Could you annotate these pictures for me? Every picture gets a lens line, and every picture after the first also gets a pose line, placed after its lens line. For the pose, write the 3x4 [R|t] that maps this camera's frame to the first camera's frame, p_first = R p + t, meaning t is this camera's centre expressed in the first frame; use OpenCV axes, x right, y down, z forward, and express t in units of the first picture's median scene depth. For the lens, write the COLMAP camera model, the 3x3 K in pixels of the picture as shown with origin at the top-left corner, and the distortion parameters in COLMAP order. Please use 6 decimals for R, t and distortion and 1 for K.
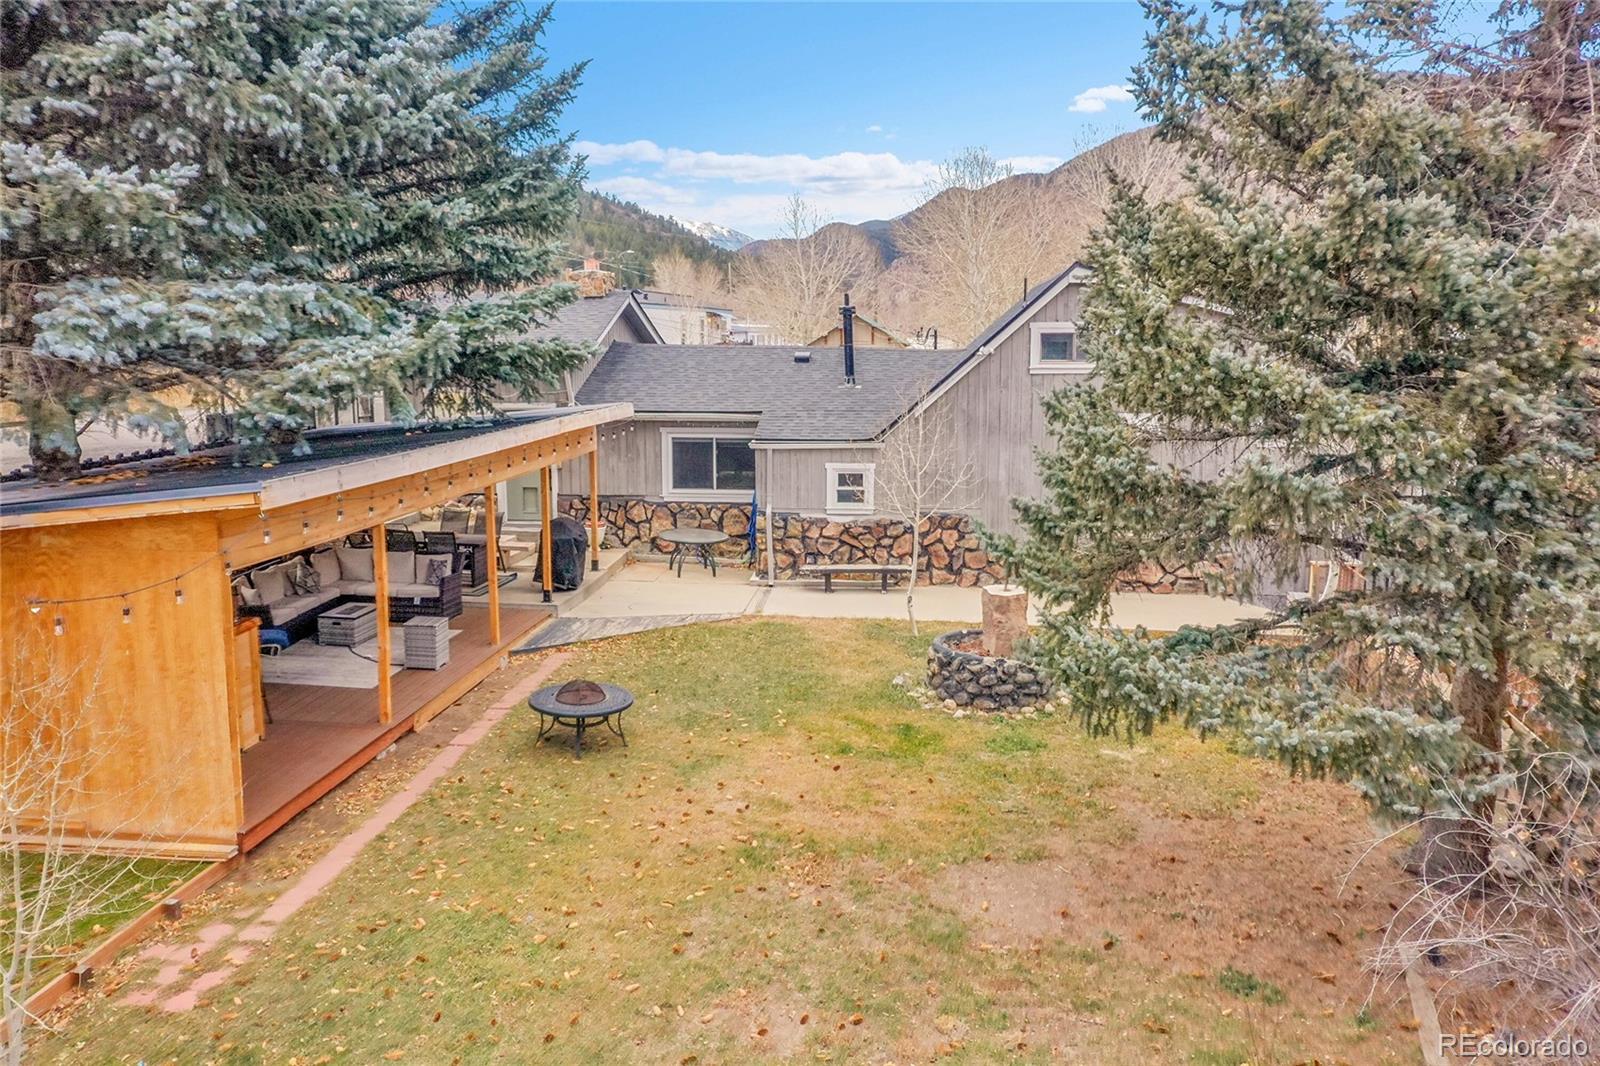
lens RADIAL K [[1289.6, 0, 801.1], [0, 1289.6, 533.4], [0, 0, 1]] dist [0.011465, 0.005495]
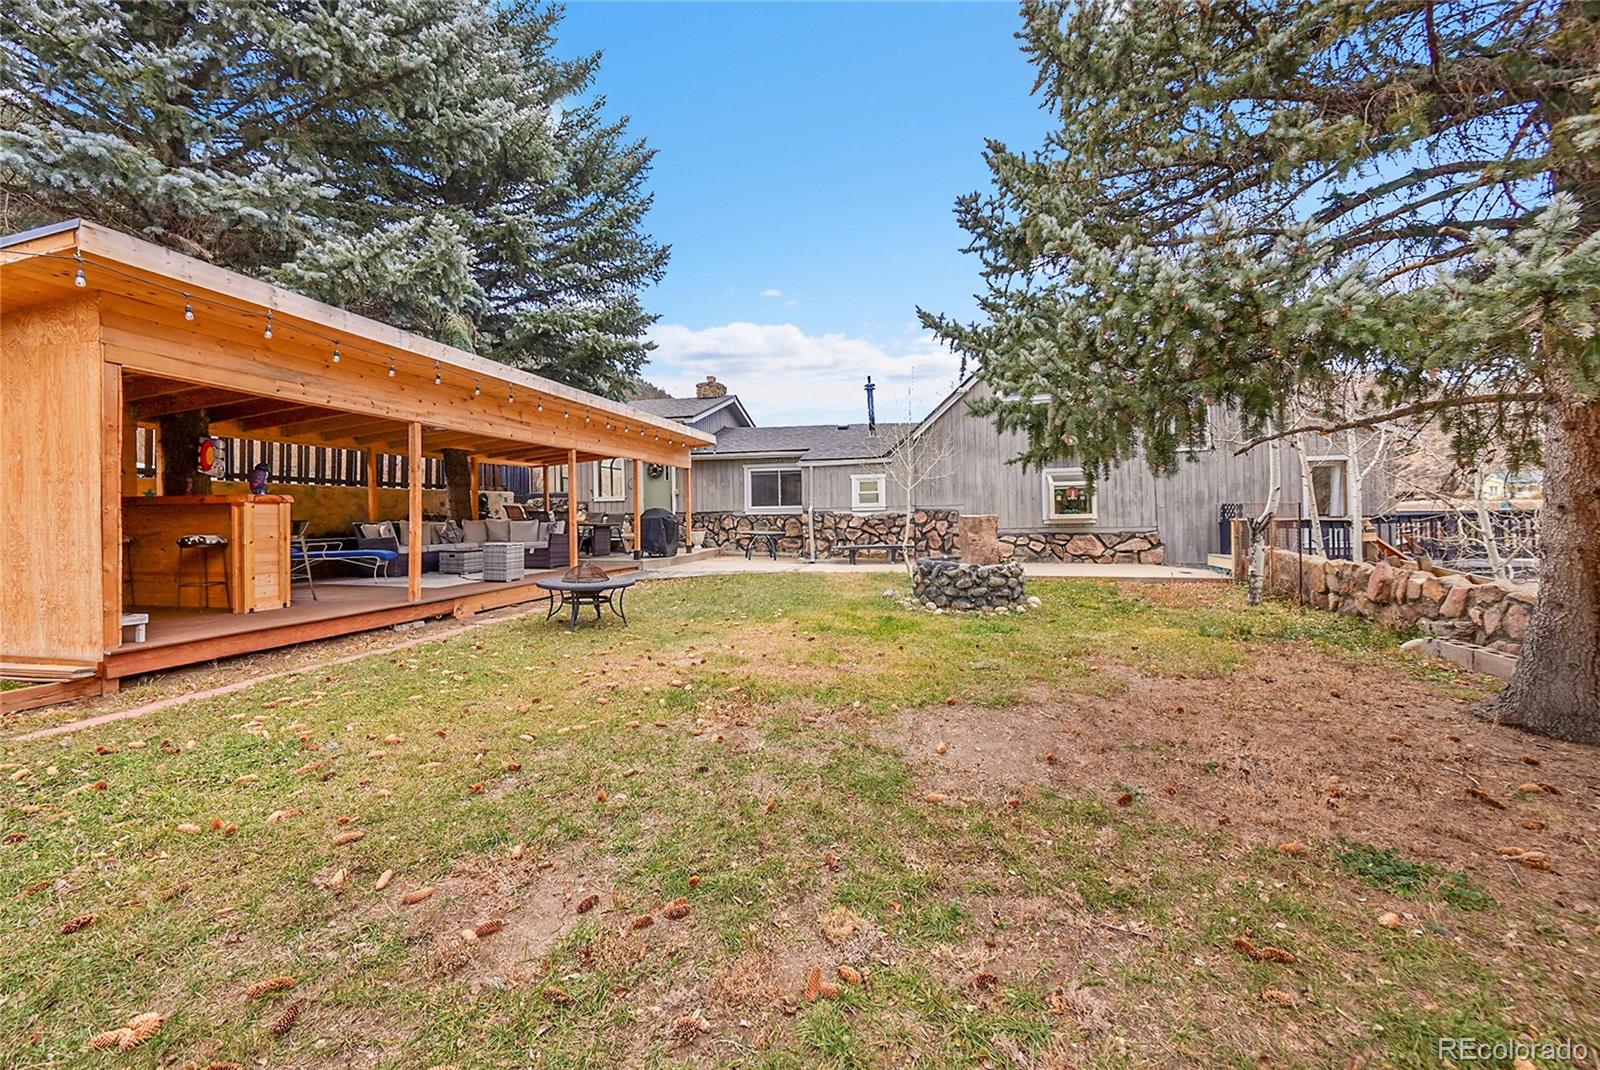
lens RADIAL K [[656.4, 0, 819.5], [0, 656.4, 525.9], [0, 0, 1]] dist [-0.003283, 0.003580]
pose [[0.994754, -0.017828, -0.100735, 0.078150], [0.002279, 0.988315, -0.152409, 0.151563], [0.102275, 0.151380, 0.983170, 0.415896]]
